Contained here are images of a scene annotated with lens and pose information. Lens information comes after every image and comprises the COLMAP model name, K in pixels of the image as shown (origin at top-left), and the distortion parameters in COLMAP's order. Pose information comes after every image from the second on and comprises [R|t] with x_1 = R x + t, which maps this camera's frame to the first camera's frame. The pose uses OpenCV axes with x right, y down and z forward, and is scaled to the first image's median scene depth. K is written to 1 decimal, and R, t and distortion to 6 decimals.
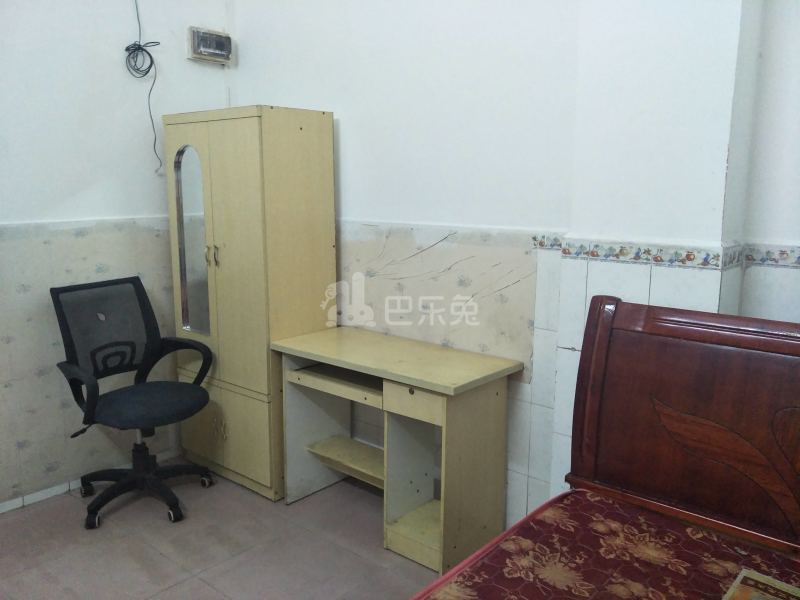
lens RADIAL K [[676.5, 0, 384.6], [0, 676.5, 258.8], [0, 0, 1]] dist [-0.011844, -0.032240]
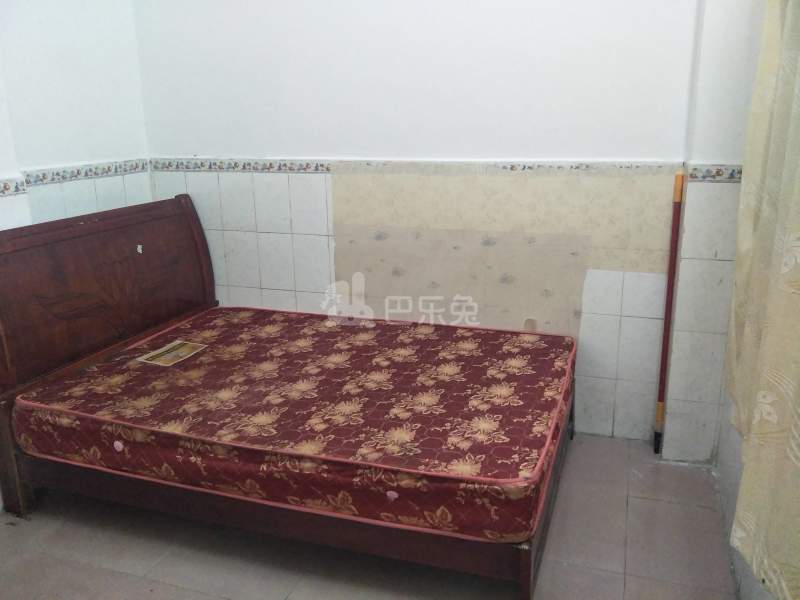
lens RADIAL K [[676.5, 0, 397.7], [0, 676.5, 298.1], [0, 0, 1]] dist [-0.011844, -0.032240]
pose [[-0.385796, -0.238089, 0.891333, -0.816318], [0.116693, 0.945774, 0.303139, -0.082535], [-0.915174, 0.220962, -0.337092, 0.639905]]
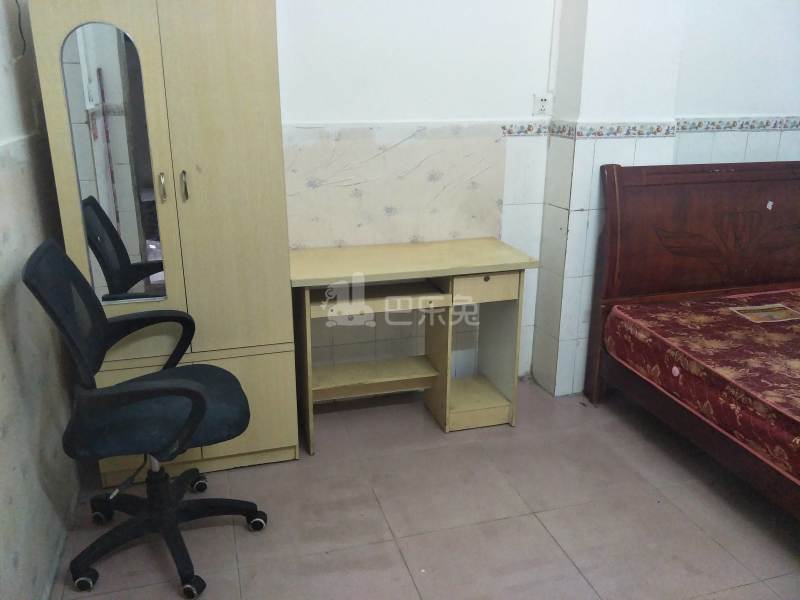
lens RADIAL K [[676.5, 0, 396.4], [0, 676.5, 303.2], [0, 0, 1]] dist [-0.011844, -0.032240]
pose [[0.537066, -0.268447, 0.799685, -0.909769], [0.097355, 0.961402, 0.257350, -0.058377], [-0.837903, -0.060361, 0.542471, 0.529786]]
